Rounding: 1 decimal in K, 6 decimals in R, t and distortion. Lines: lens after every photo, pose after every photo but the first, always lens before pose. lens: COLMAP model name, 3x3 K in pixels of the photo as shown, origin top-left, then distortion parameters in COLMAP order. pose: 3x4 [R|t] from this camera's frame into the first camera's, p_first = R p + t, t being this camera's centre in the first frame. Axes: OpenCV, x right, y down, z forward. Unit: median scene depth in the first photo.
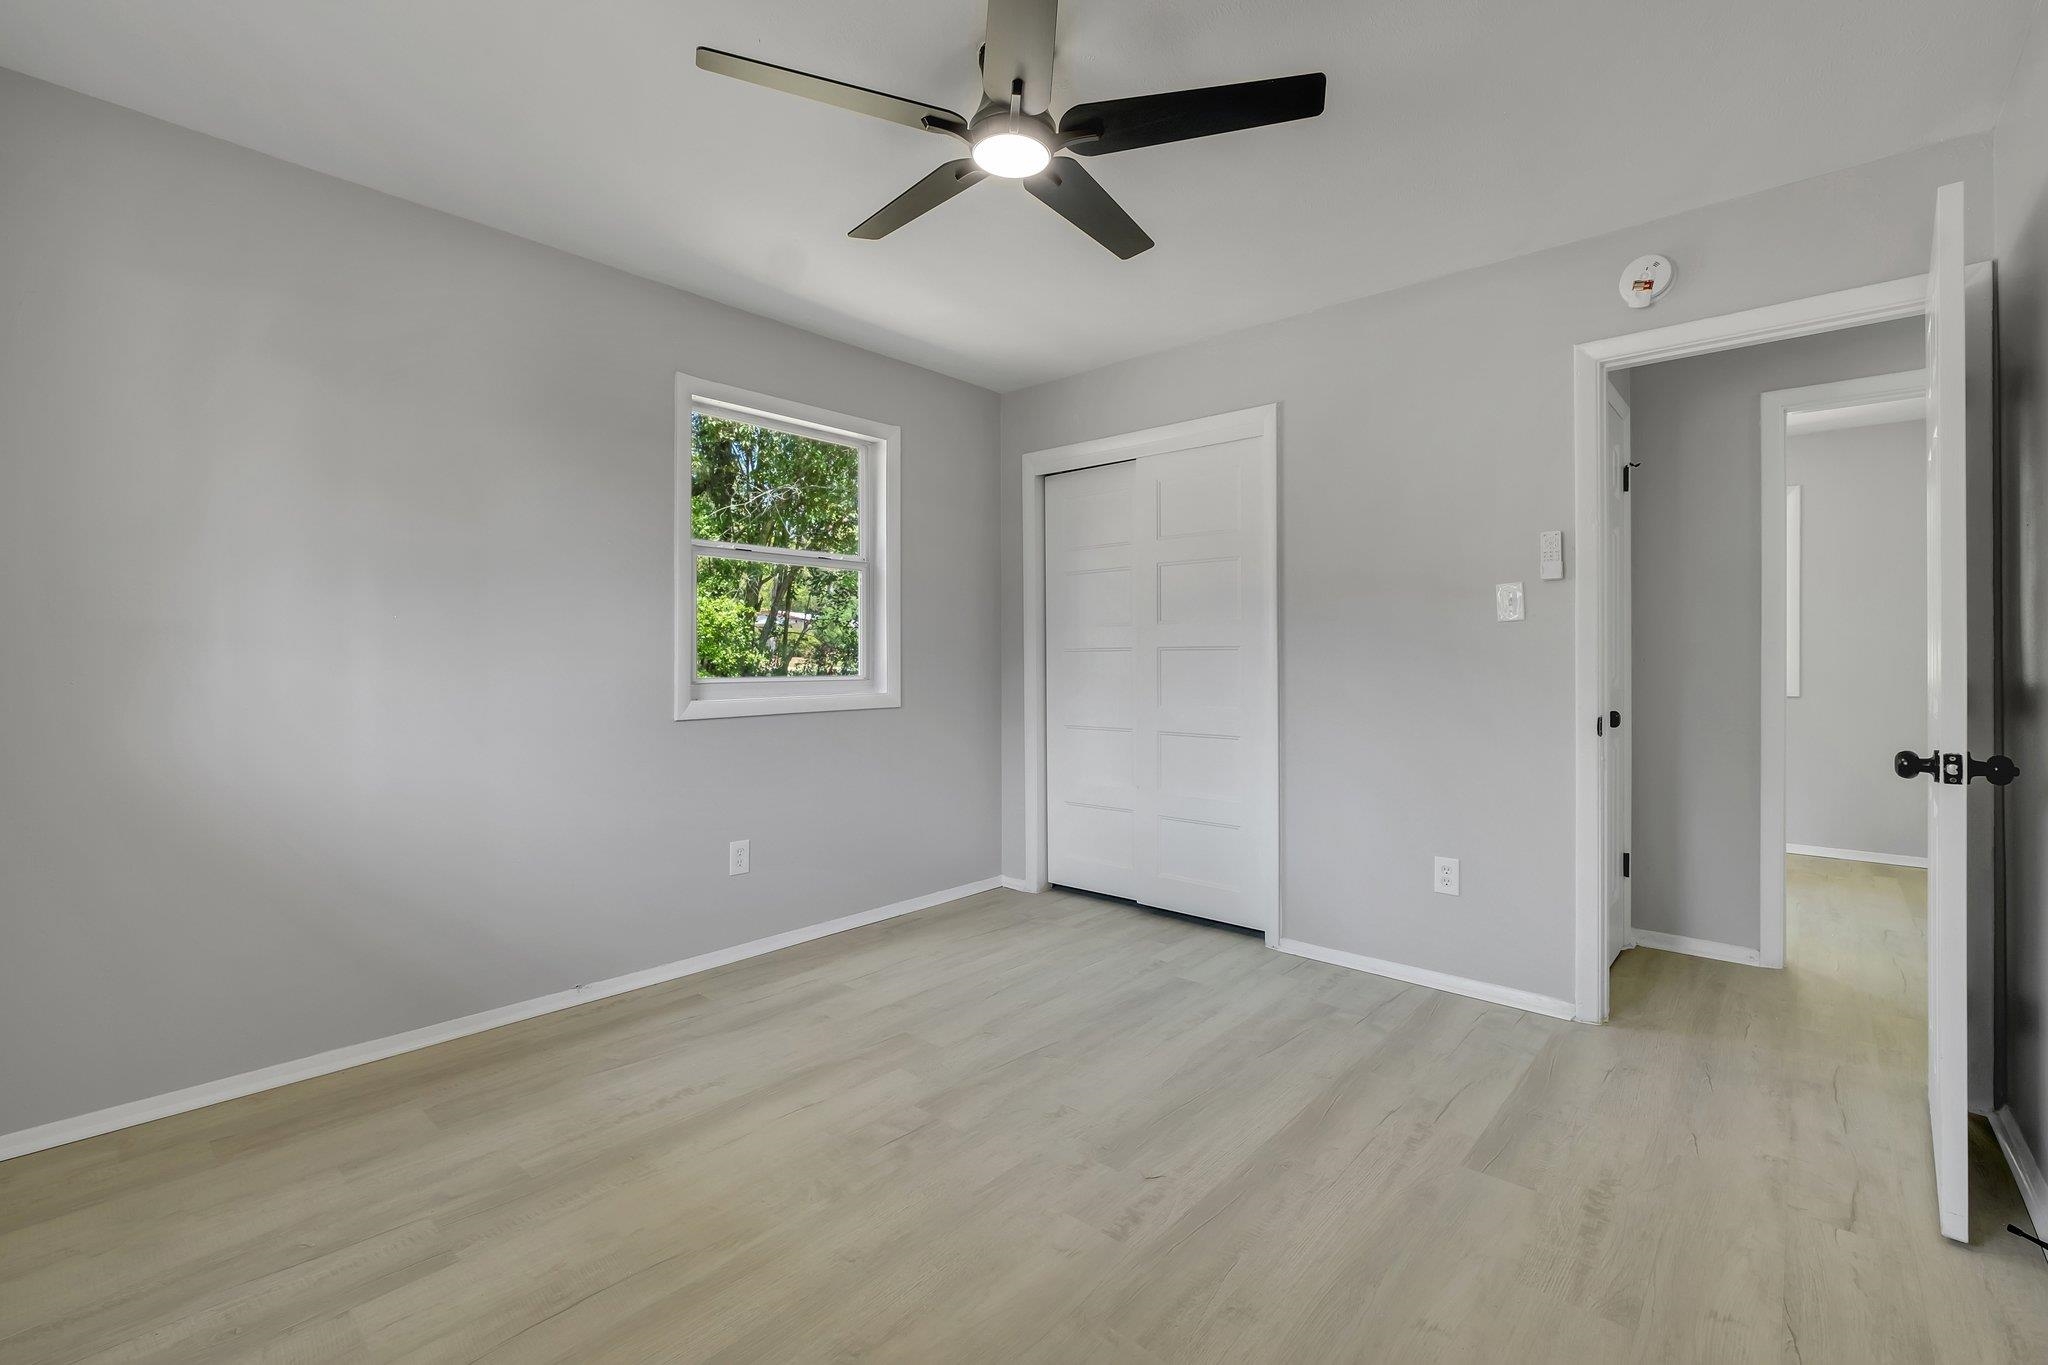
lens RADIAL K [[908.5, 0, 985.8], [0, 908.5, 677.1], [0, 0, 1]] dist [-0.008745, -0.001009]
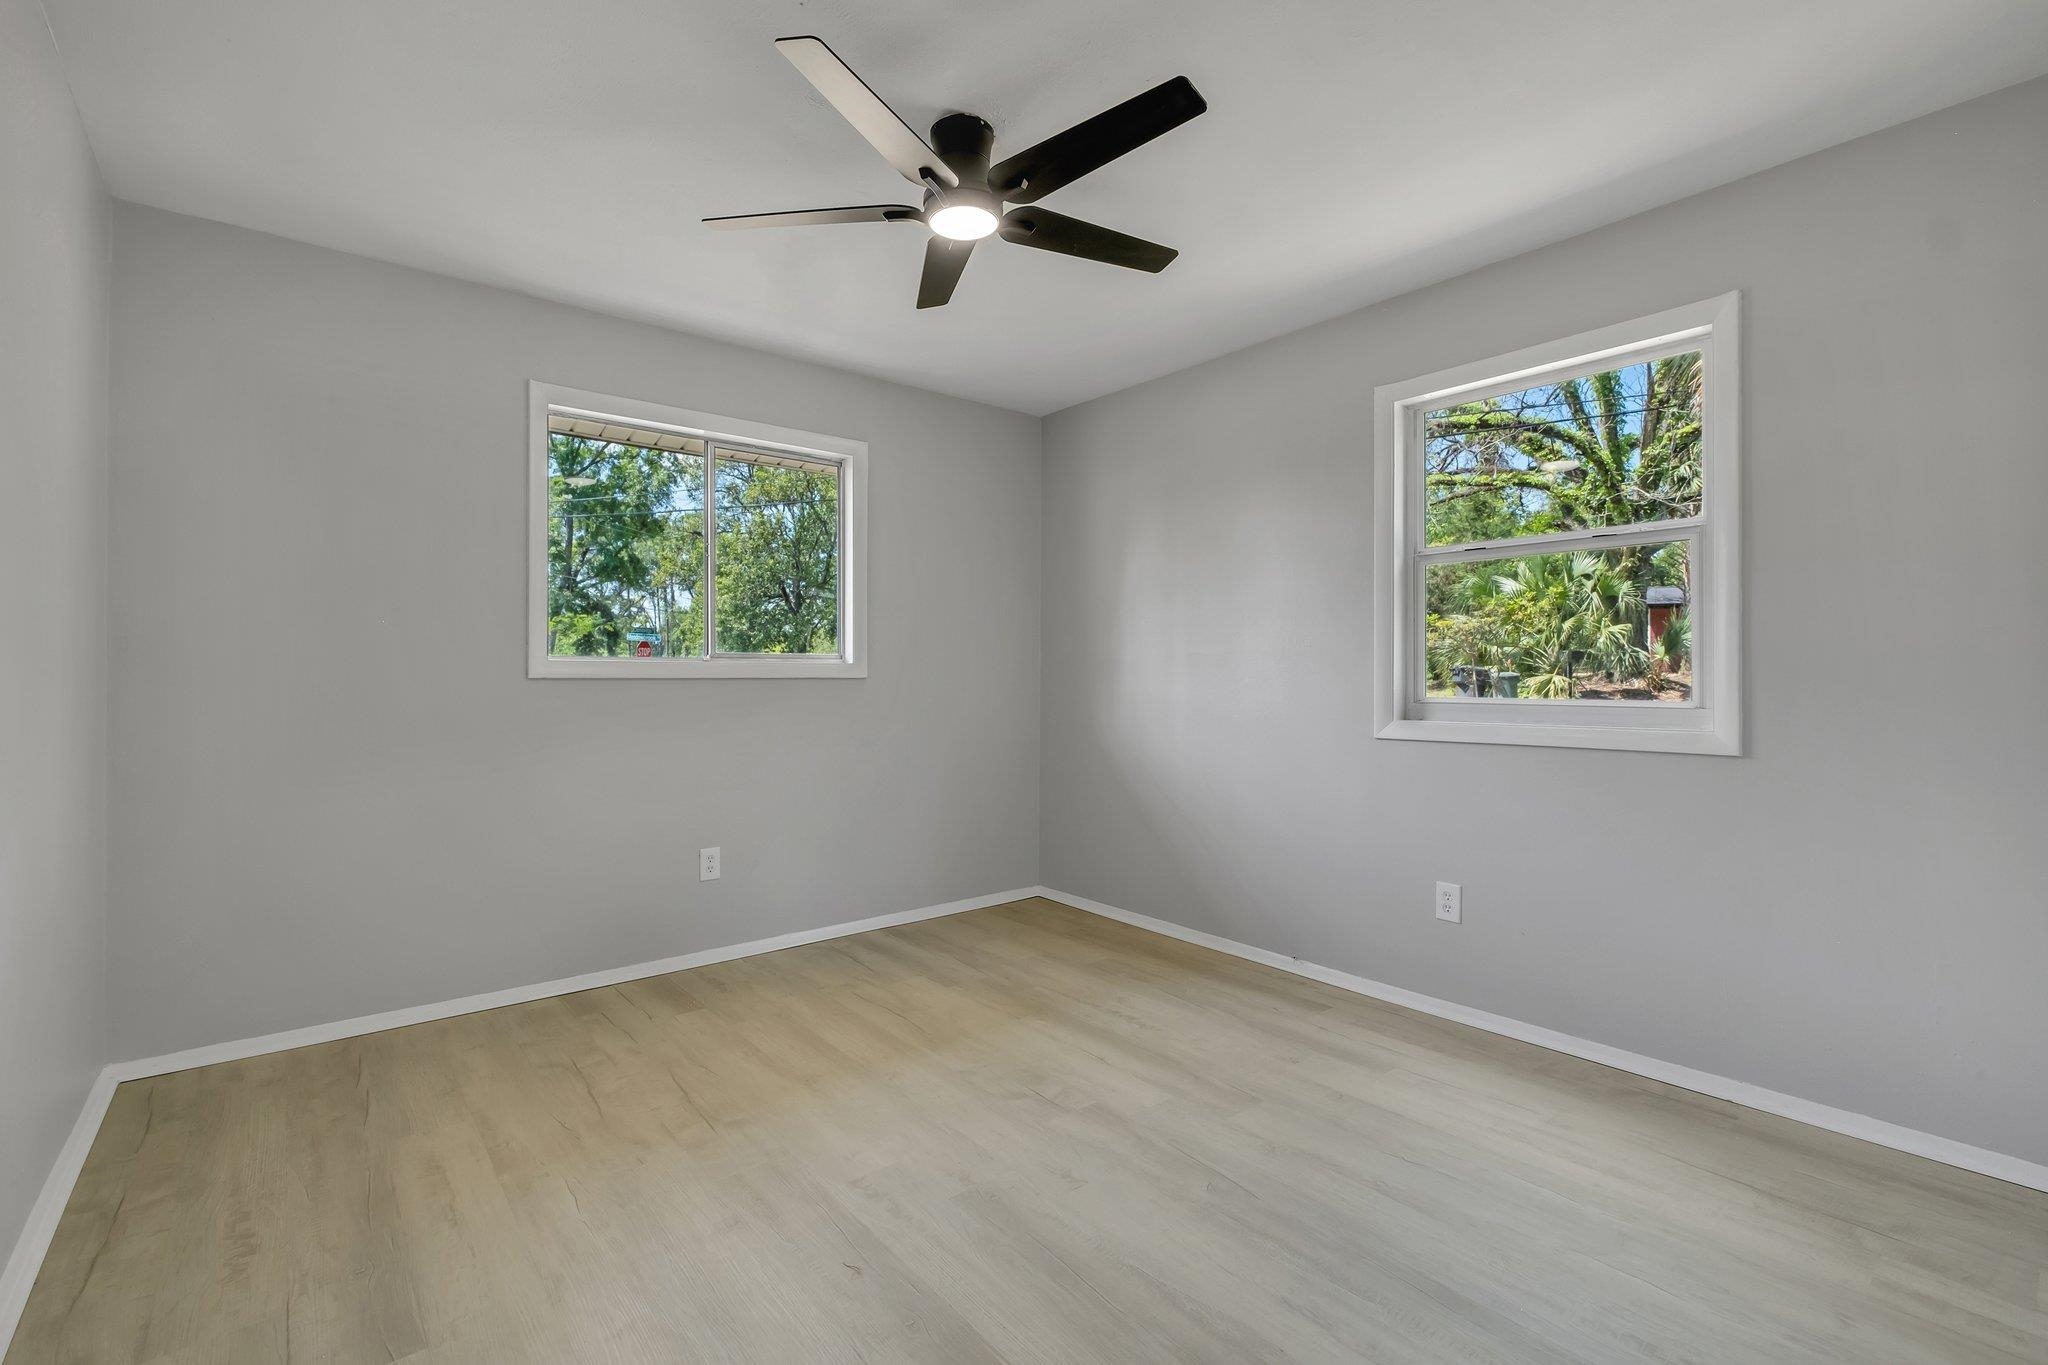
lens RADIAL K [[908.5, 0, 1031.0], [0, 908.5, 690.1], [0, 0, 1]] dist [-0.008745, -0.001009]
pose [[-0.138805, 0.017789, -0.990160, 0.815871], [-0.023081, 0.999509, 0.021193, -0.018196], [0.990051, 0.025795, -0.138326, 0.904470]]
